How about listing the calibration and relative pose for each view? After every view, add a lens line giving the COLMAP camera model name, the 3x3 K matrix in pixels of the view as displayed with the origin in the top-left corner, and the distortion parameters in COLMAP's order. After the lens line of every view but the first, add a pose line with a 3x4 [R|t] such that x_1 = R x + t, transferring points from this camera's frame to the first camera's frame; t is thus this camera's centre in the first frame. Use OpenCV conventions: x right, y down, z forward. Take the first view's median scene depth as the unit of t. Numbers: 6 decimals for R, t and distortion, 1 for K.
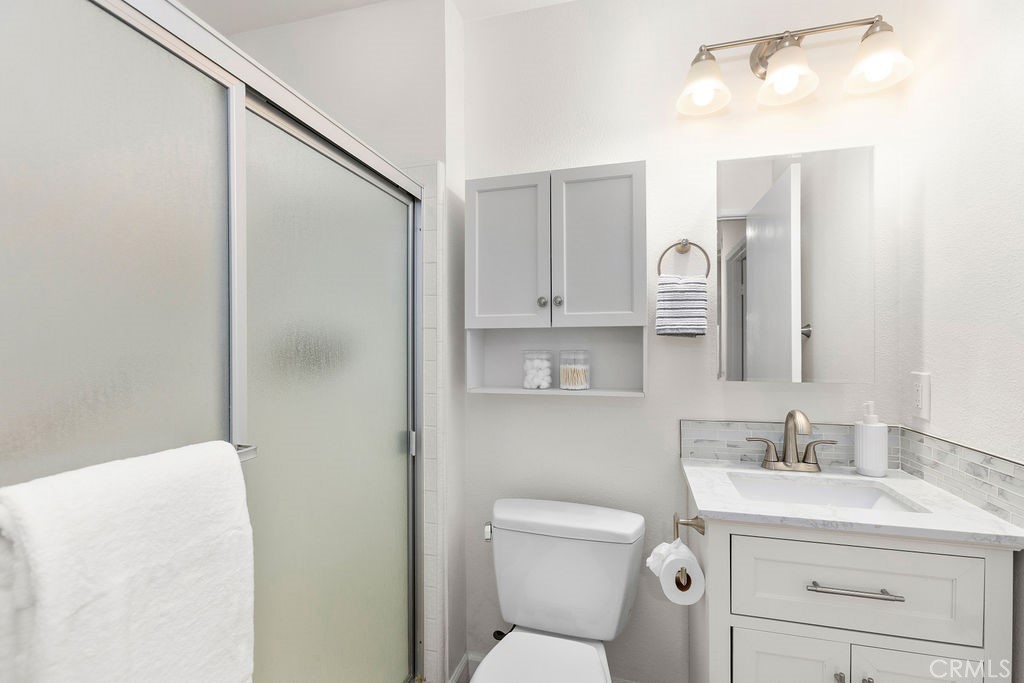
lens RADIAL K [[465.2, 0, 511.6], [0, 465.2, 342.3], [0, 0, 1]] dist [-0.000540, -0.000013]
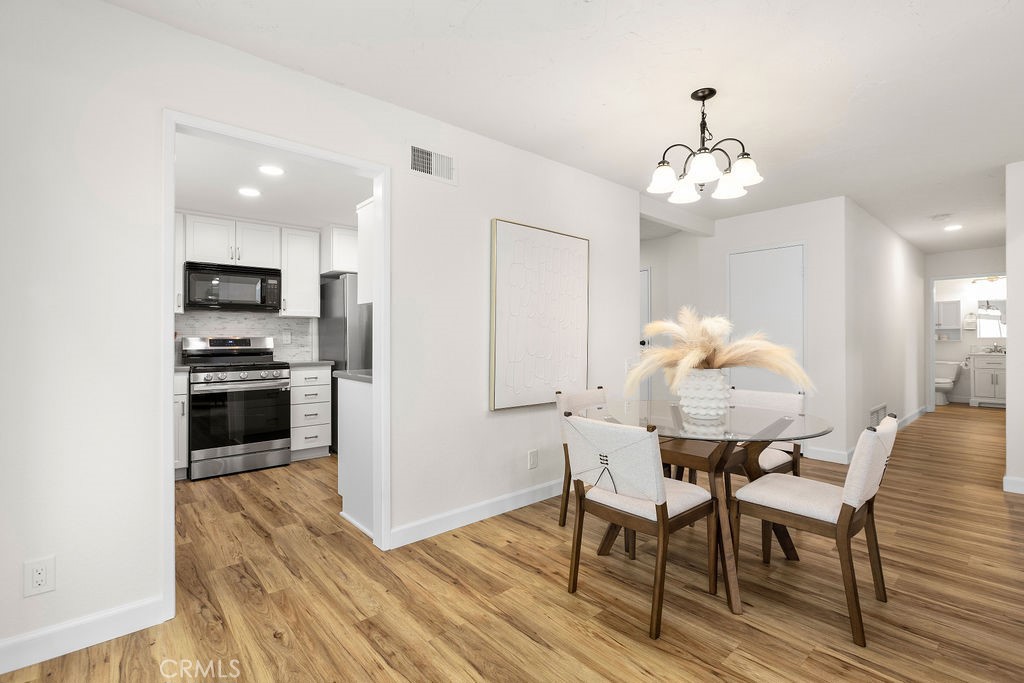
lens RADIAL K [[463.4, 0, 509.2], [0, 463.4, 341.1], [0, 0, 1]] dist [-0.016552, 0.000715]
pose [[0.833704, 0.002570, -0.552206, -1.220760], [-0.002253, 0.999997, 0.001253, 0.118710], [0.552208, 0.000199, 0.833707, -6.606782]]
